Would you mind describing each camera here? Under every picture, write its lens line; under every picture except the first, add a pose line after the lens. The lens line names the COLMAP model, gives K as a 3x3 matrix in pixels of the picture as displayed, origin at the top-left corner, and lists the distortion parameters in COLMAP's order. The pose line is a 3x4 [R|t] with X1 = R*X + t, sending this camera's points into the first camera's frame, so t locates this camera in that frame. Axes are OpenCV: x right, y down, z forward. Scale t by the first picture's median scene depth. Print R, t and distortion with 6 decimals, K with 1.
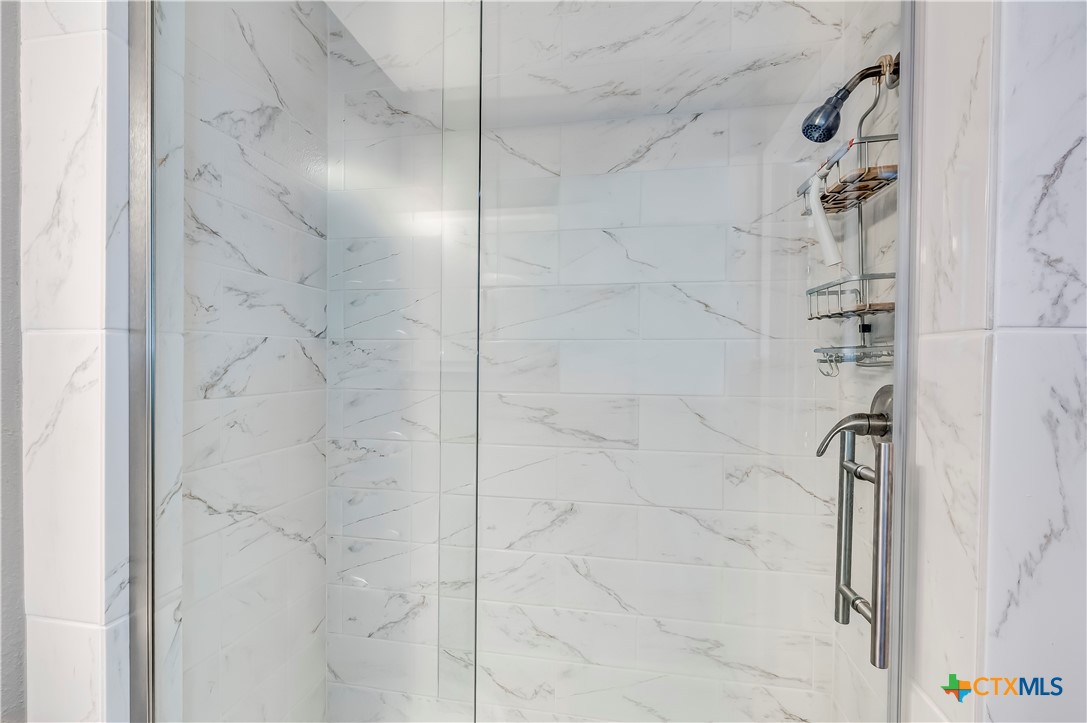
lens RADIAL K [[497.7, 0, 546.6], [0, 497.7, 364.2], [0, 0, 1]] dist [0.004980, 0.001041]
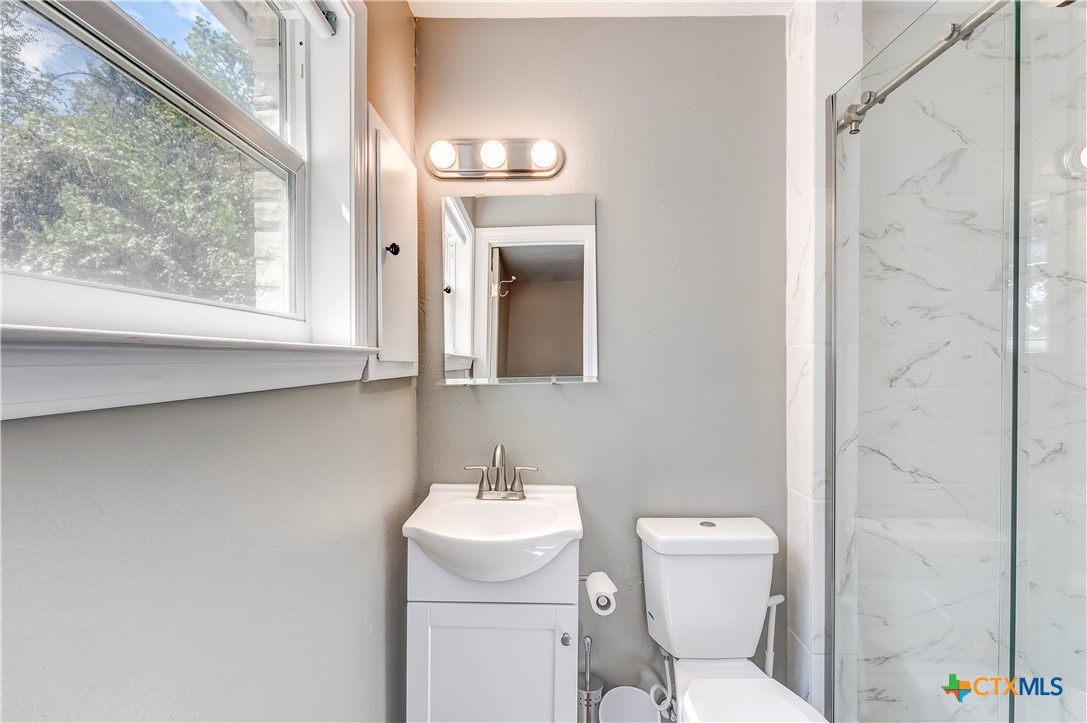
lens RADIAL K [[497.7, 0, 546.6], [0, 497.7, 364.2], [0, 0, 1]] dist [0.004980, 0.001041]
pose [[0.198344, 0.001716, -0.980131, 0.491563], [-0.005929, 0.999982, 0.000551, 0.008137], [0.980115, 0.005701, 0.198351, -0.235237]]
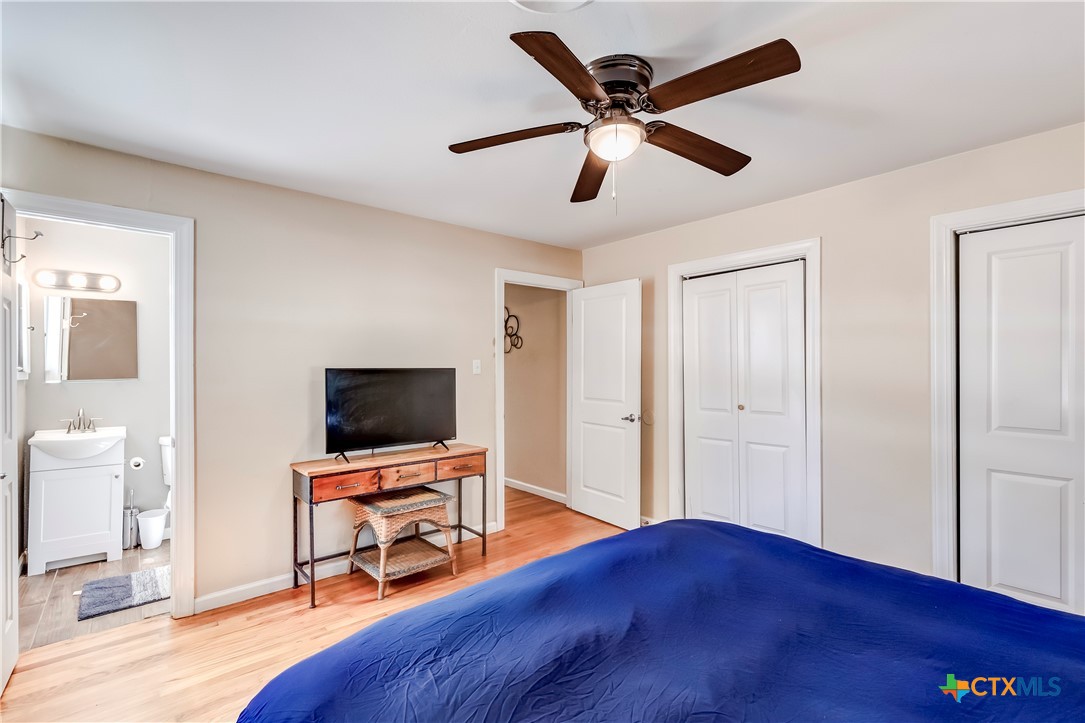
lens RADIAL K [[496.8, 0, 545.6], [0, 496.8, 364.2], [0, 0, 1]] dist [0.004980, 0.001041]
pose [[0.781262, -0.018873, -0.623918, 3.084241], [0.005573, 0.999714, -0.023262, 0.039589], [0.624178, 0.014697, 0.781144, -0.675379]]
